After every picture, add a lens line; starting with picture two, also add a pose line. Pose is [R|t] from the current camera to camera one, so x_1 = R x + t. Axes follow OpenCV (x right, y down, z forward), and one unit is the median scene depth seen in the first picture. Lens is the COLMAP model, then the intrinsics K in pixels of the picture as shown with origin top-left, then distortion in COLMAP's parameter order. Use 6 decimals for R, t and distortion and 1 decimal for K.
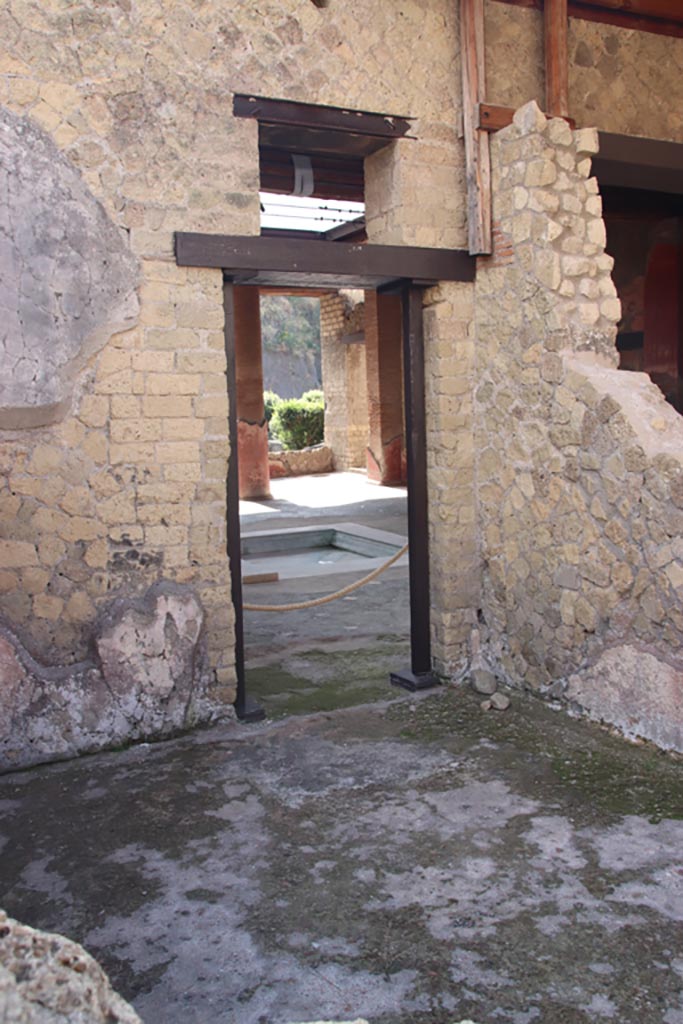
lens RADIAL K [[927.0, 0, 341.5], [0, 927.0, 512.0], [0, 0, 1]] dist [-0.118657, 0.210706]
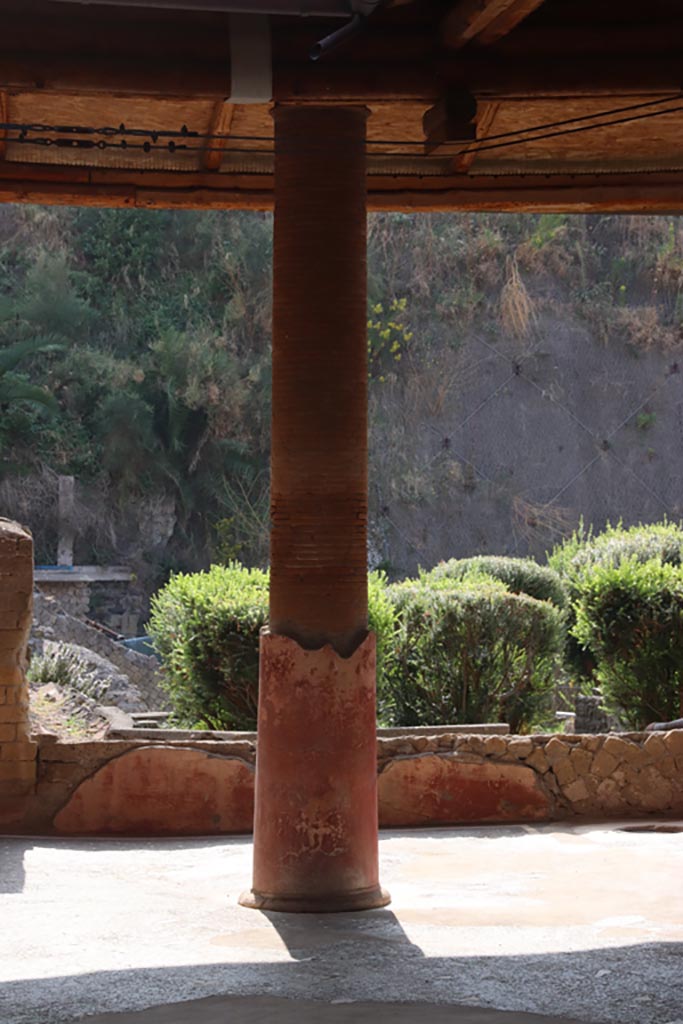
lens RADIAL K [[2754.6, 0, 338.6], [0, 2754.6, 528.8], [0, 0, 1]] dist [0.816695, 2.312412]
pose [[0.945066, 0.022764, -0.326085, 0.544722], [-0.061527, 0.992129, -0.109060, -0.098031], [0.321036, 0.123132, 0.939028, 0.445377]]
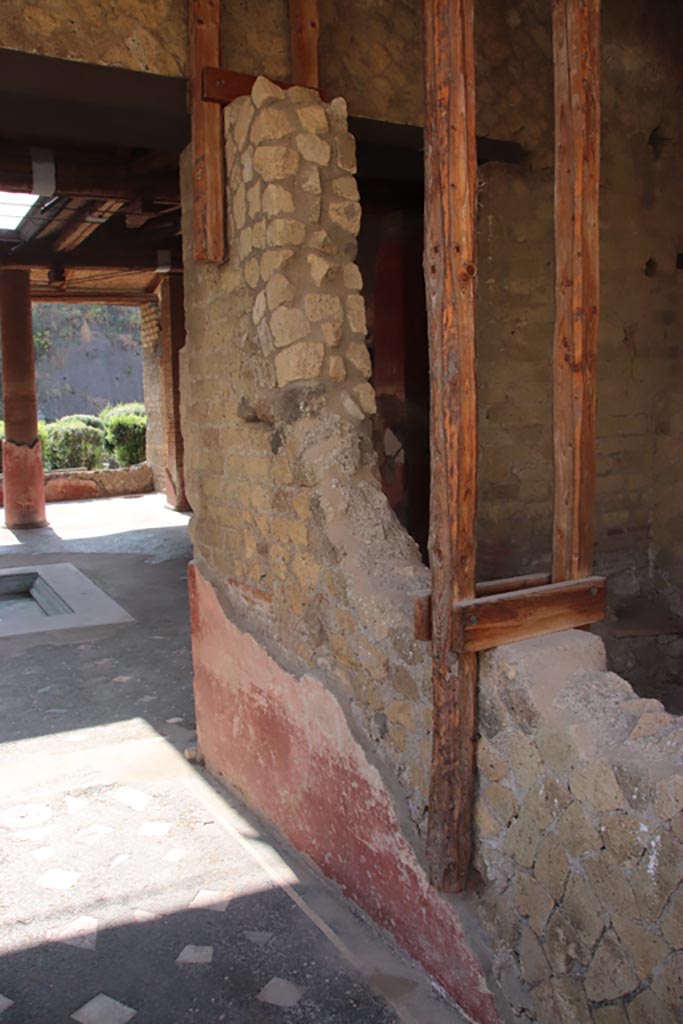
lens RADIAL K [[866.9, 0, 341.5], [0, 866.9, 512.0], [0, 0, 1]] dist [-0.145062, 0.161703]
pose [[0.999855, 0.006498, 0.015767, 0.568806], [-0.006554, 0.999972, 0.003509, -0.091788], [-0.015743, -0.003612, 0.999870, 0.412439]]
